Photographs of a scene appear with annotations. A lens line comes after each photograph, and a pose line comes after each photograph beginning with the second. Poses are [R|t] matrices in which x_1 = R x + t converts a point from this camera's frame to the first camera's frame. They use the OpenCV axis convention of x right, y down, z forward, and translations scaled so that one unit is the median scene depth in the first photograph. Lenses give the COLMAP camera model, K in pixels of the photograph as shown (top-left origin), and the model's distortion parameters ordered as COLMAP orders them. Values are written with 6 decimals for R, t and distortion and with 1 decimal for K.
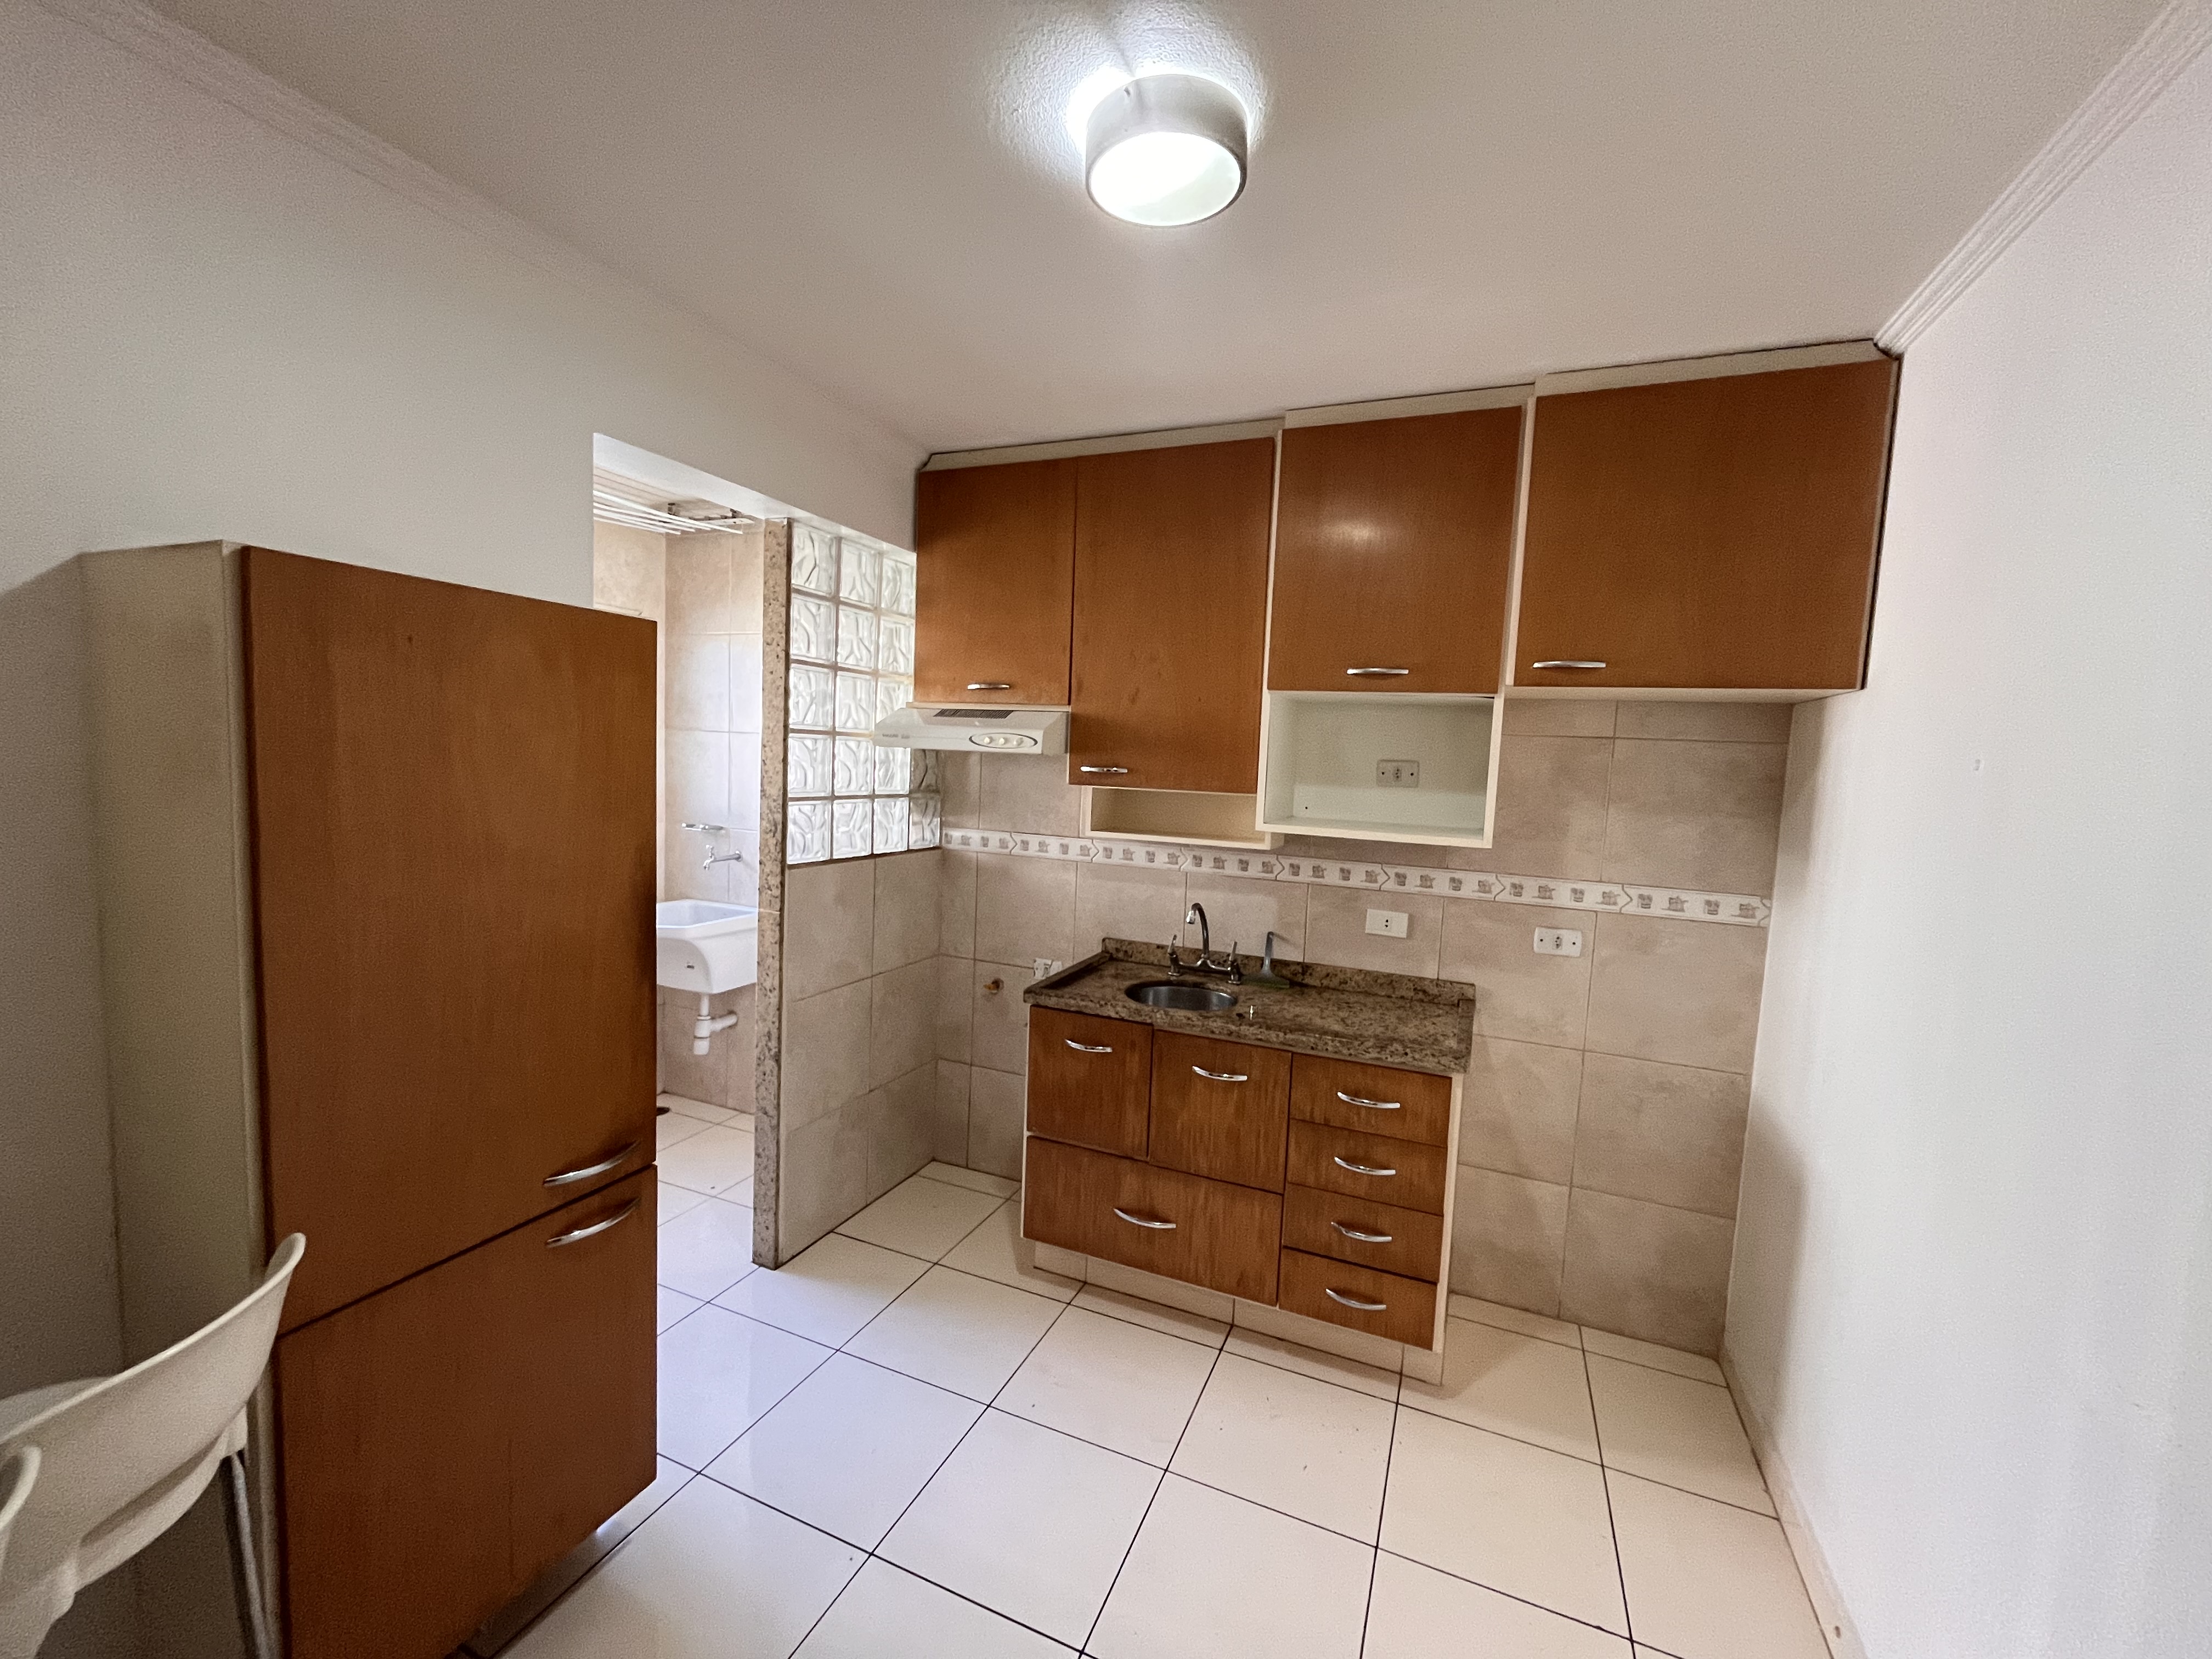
lens RADIAL K [[896.9, 0, 1103.2], [0, 896.9, 833.7], [0, 0, 1]] dist [-0.000876, -0.000021]
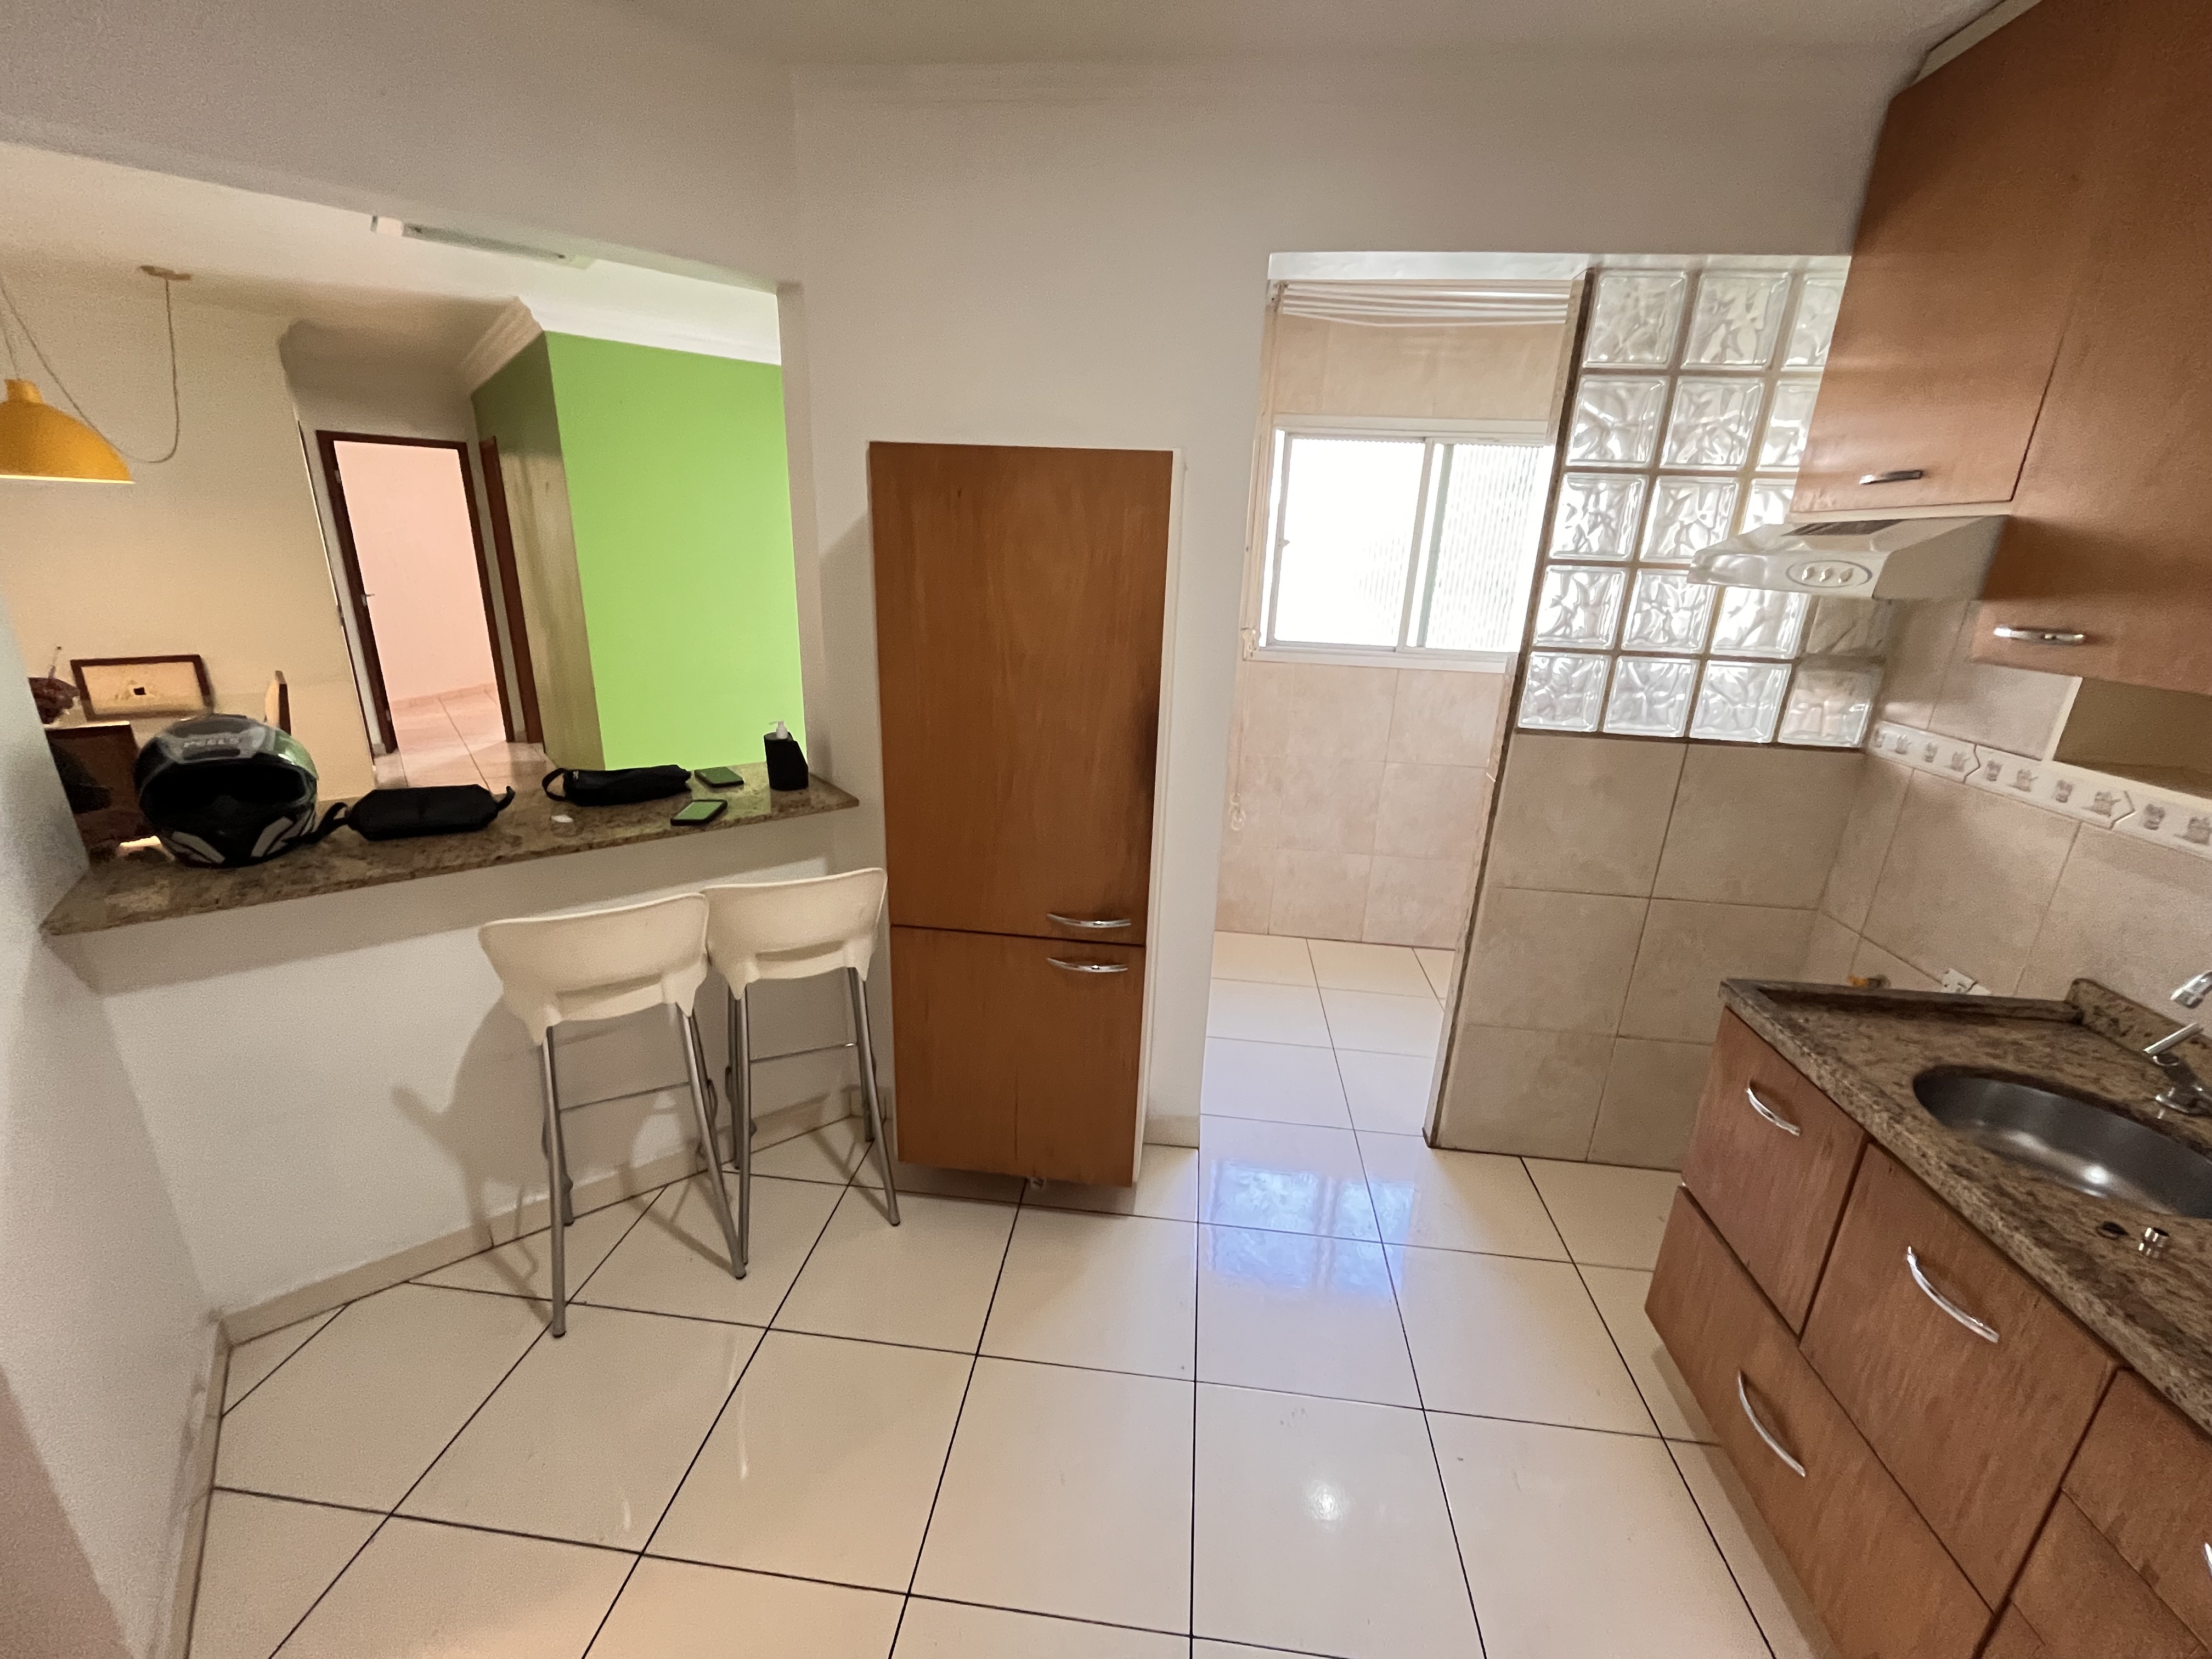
lens RADIAL K [[896.9, 0, 1103.2], [0, 896.9, 833.7], [0, 0, 1]] dist [-0.000876, -0.000021]
pose [[0.291328, 0.262483, -0.919908, 0.308930], [-0.105550, 0.964568, 0.241799, -0.029344], [0.950782, 0.026653, 0.308711, 0.343668]]
